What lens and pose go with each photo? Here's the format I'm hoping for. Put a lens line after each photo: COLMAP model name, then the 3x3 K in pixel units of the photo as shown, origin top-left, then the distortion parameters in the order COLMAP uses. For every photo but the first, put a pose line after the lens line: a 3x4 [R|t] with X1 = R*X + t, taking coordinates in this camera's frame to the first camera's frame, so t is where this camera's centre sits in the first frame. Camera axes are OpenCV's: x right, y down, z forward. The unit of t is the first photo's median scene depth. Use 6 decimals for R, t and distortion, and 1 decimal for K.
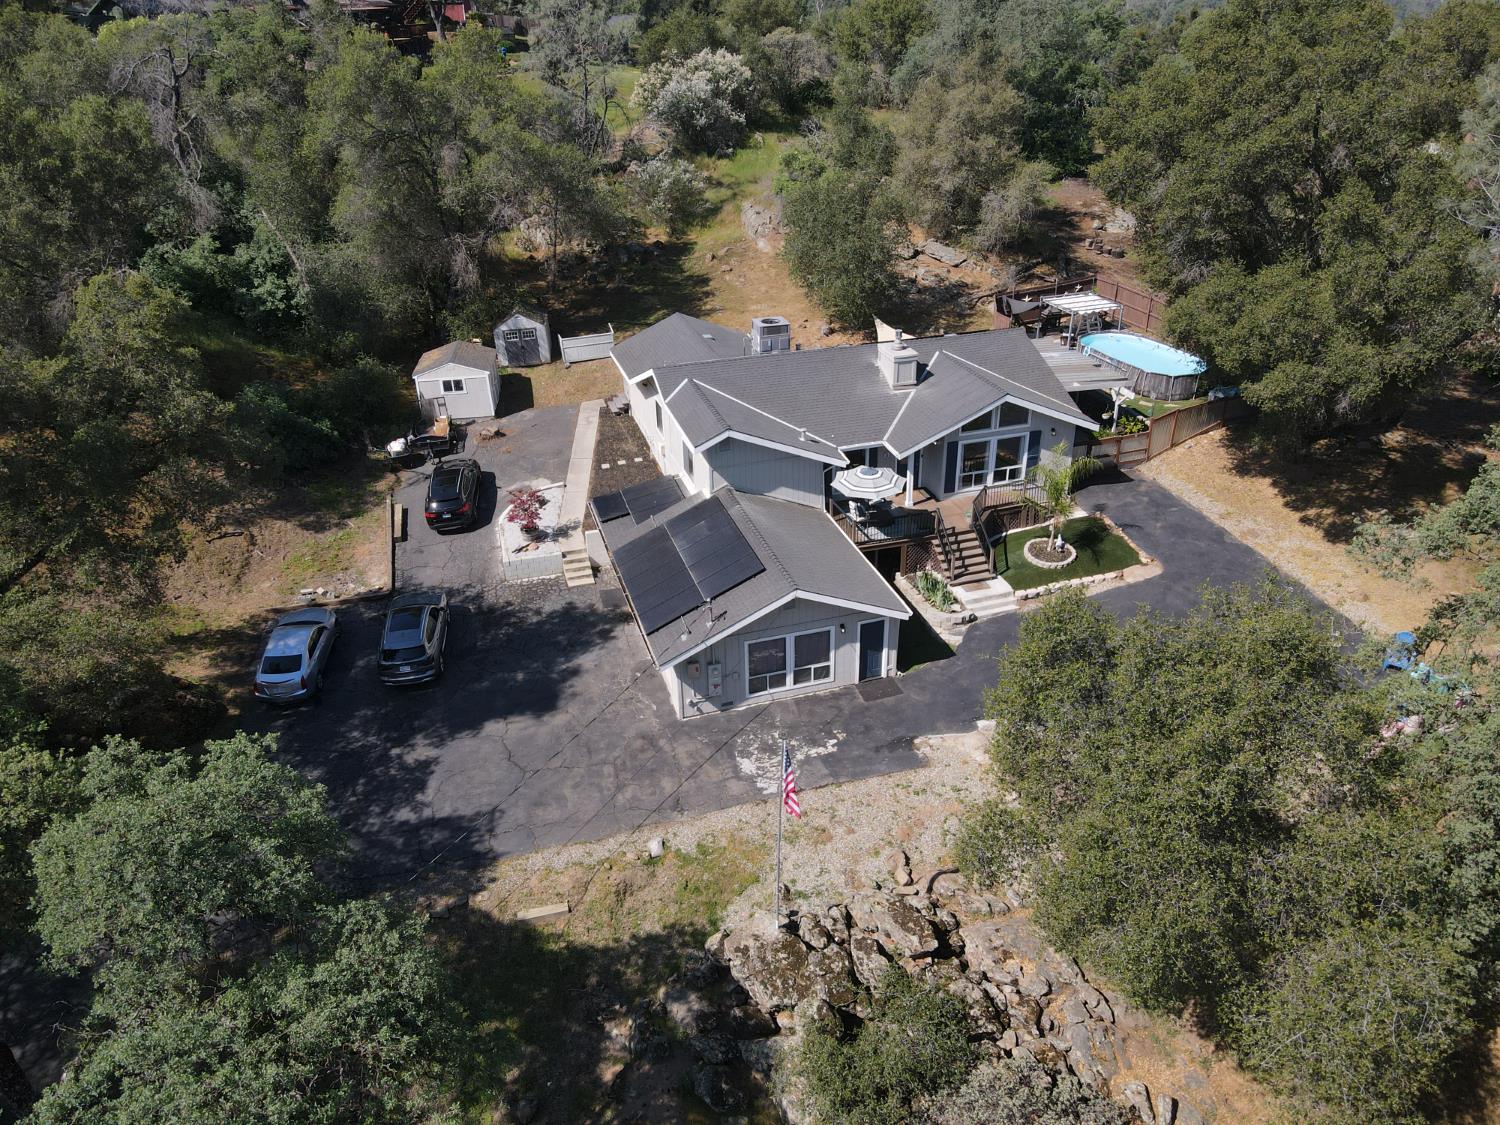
lens RADIAL K [[1098.2, 0, 745.4], [0, 1098.2, 567.8], [0, 0, 1]] dist [-0.024136, 0.083319]
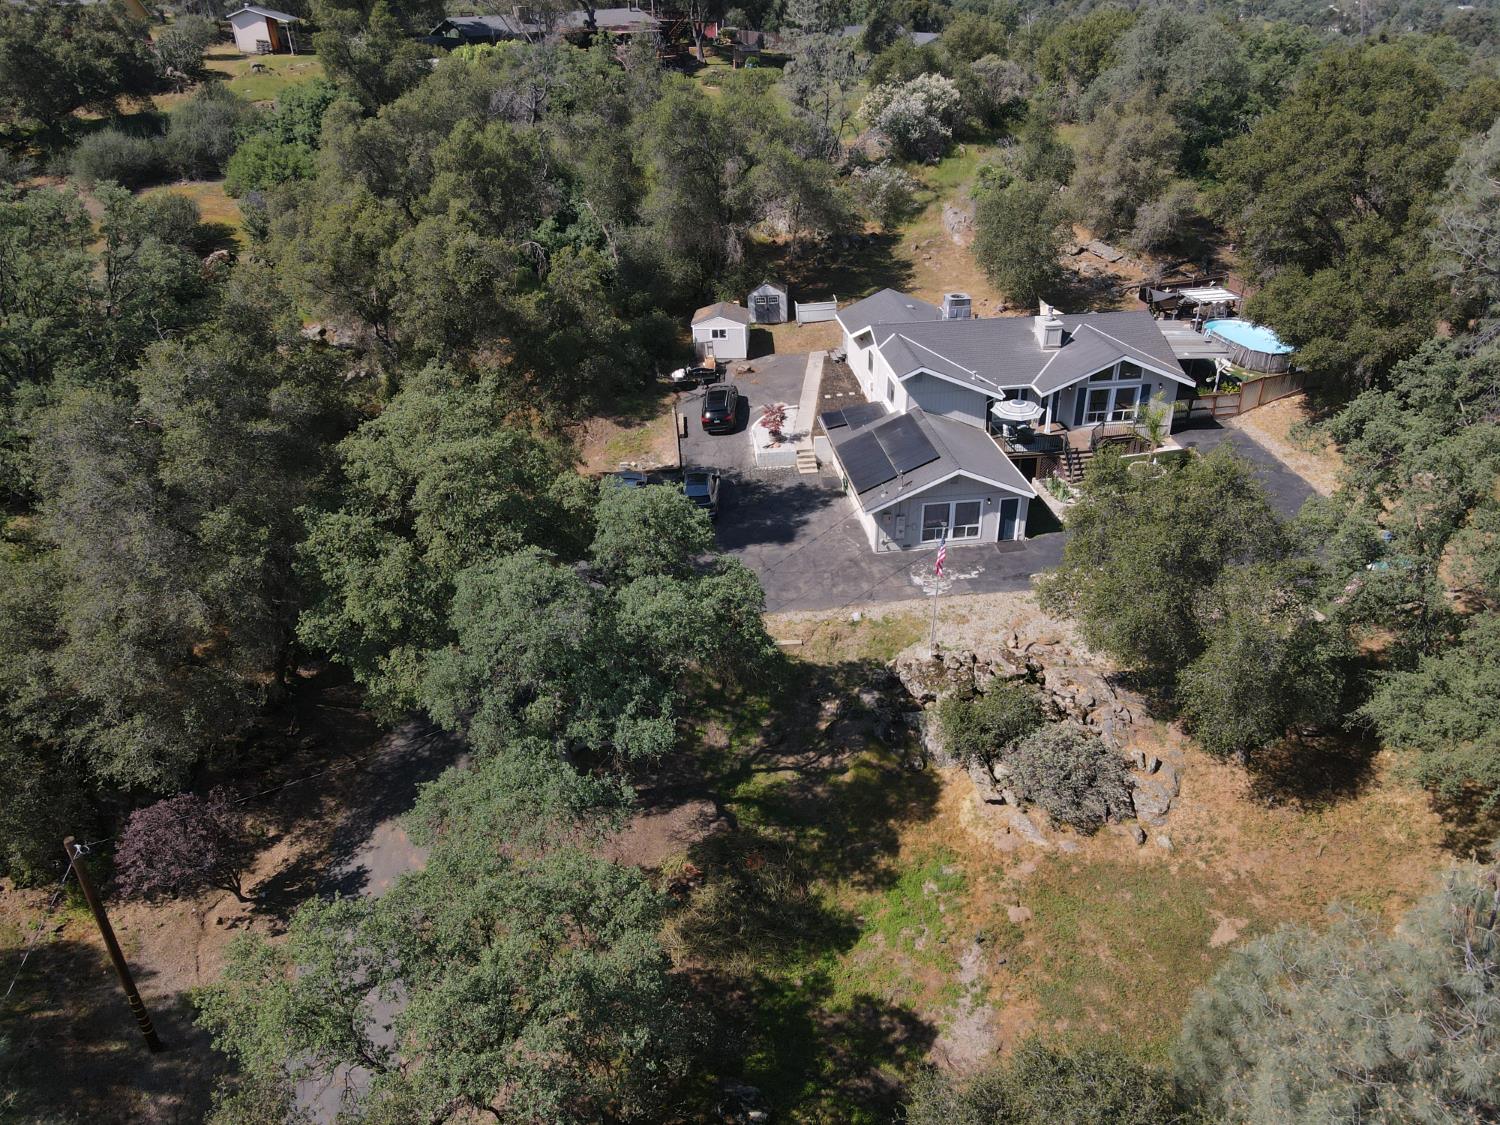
lens RADIAL K [[1098.2, 0, 745.4], [0, 1098.2, 567.8], [0, 0, 1]] dist [-0.024136, 0.083319]
pose [[0.985130, 0.083392, -0.150215, -0.004749], [-0.081432, 0.996495, 0.019167, 0.113123], [0.151287, -0.006649, 0.988468, -0.413797]]
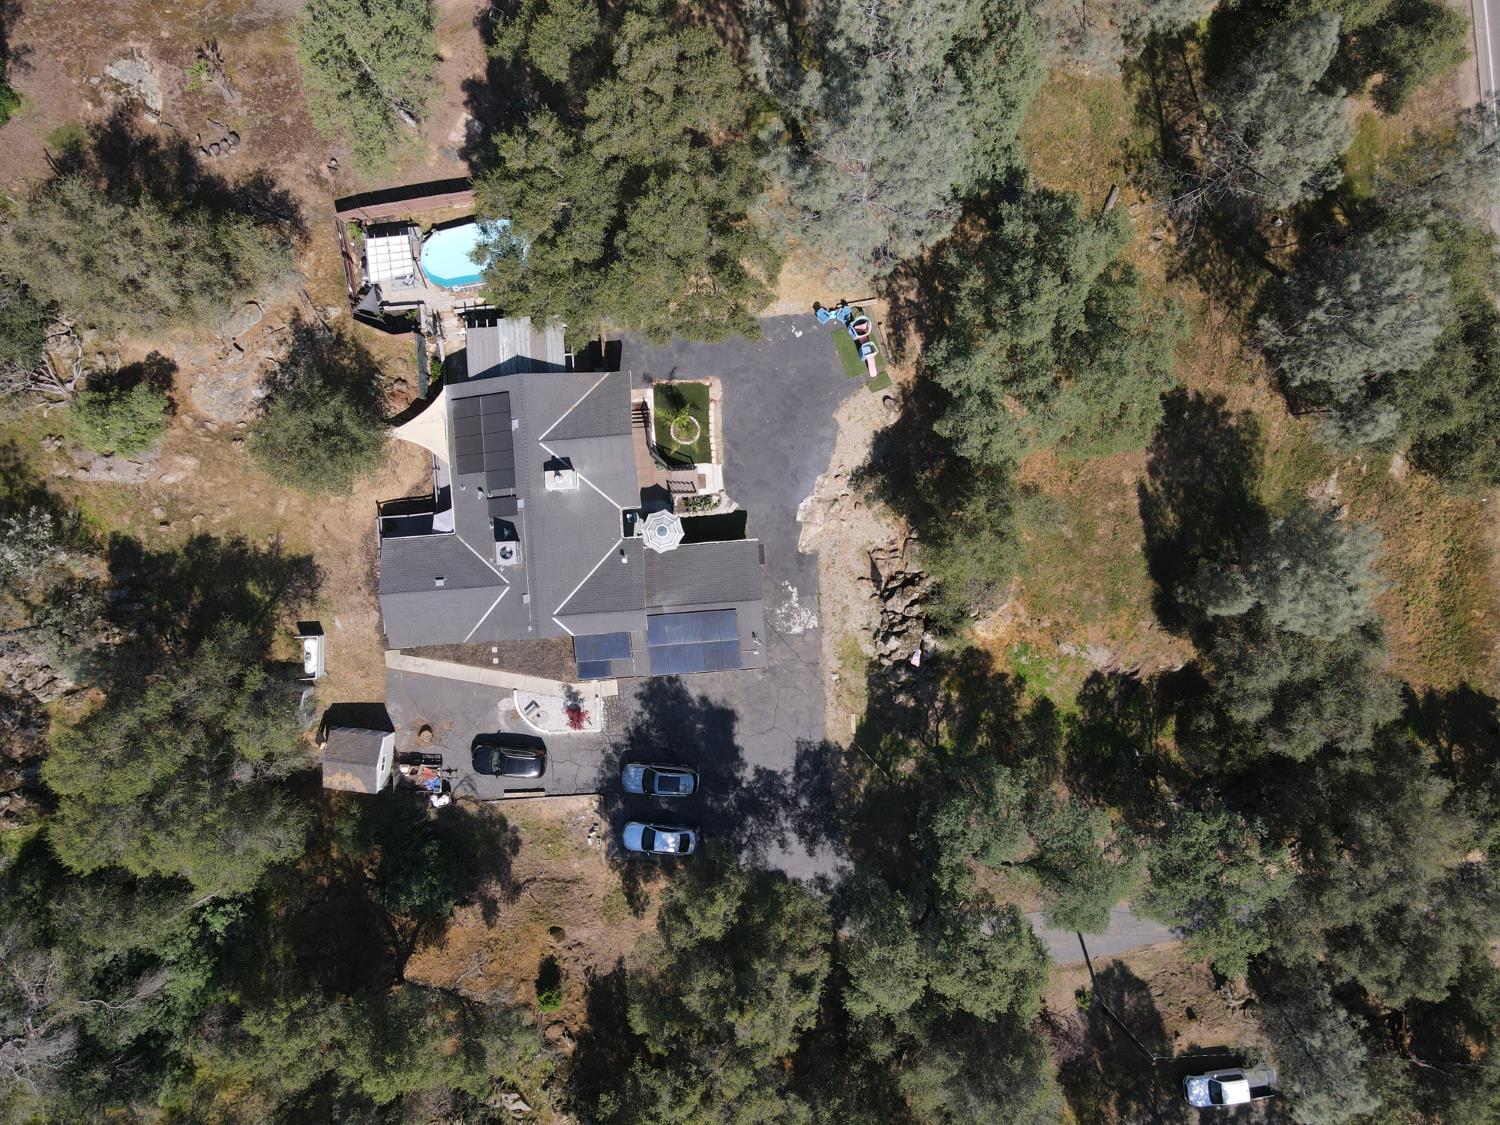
lens RADIAL K [[1098.2, 0, 745.4], [0, 1098.2, 567.8], [0, 0, 1]] dist [-0.024136, 0.083319]
pose [[0.217069, -0.976075, 0.012603, 0.054529], [0.484408, 0.118918, 0.866722, -1.345805], [-0.847485, -0.182033, 0.498632, -0.001234]]
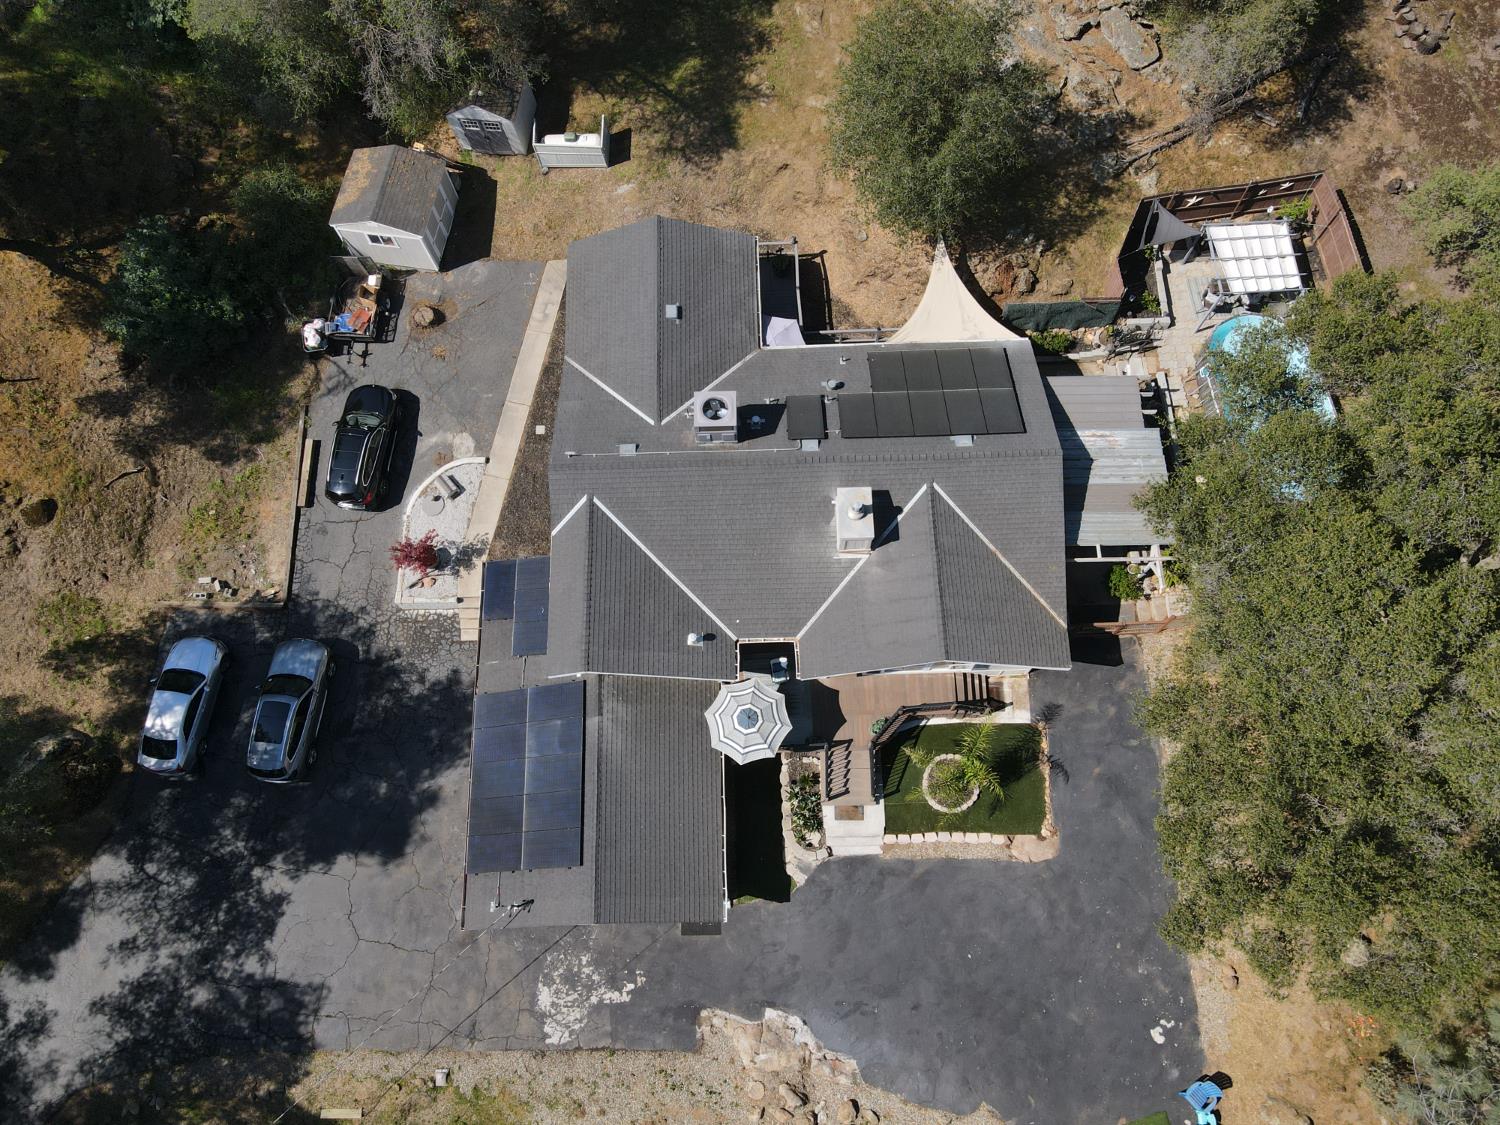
lens RADIAL K [[1079.1, 0, 747.1], [0, 1079.1, 568.7], [0, 0, 1]] dist [0.007290, 0.004971]
pose [[0.965119, 0.246803, -0.087366, 0.137625], [-0.122802, 0.721455, 0.681486, -0.660606], [0.231224, -0.646987, 0.726598, 0.397262]]
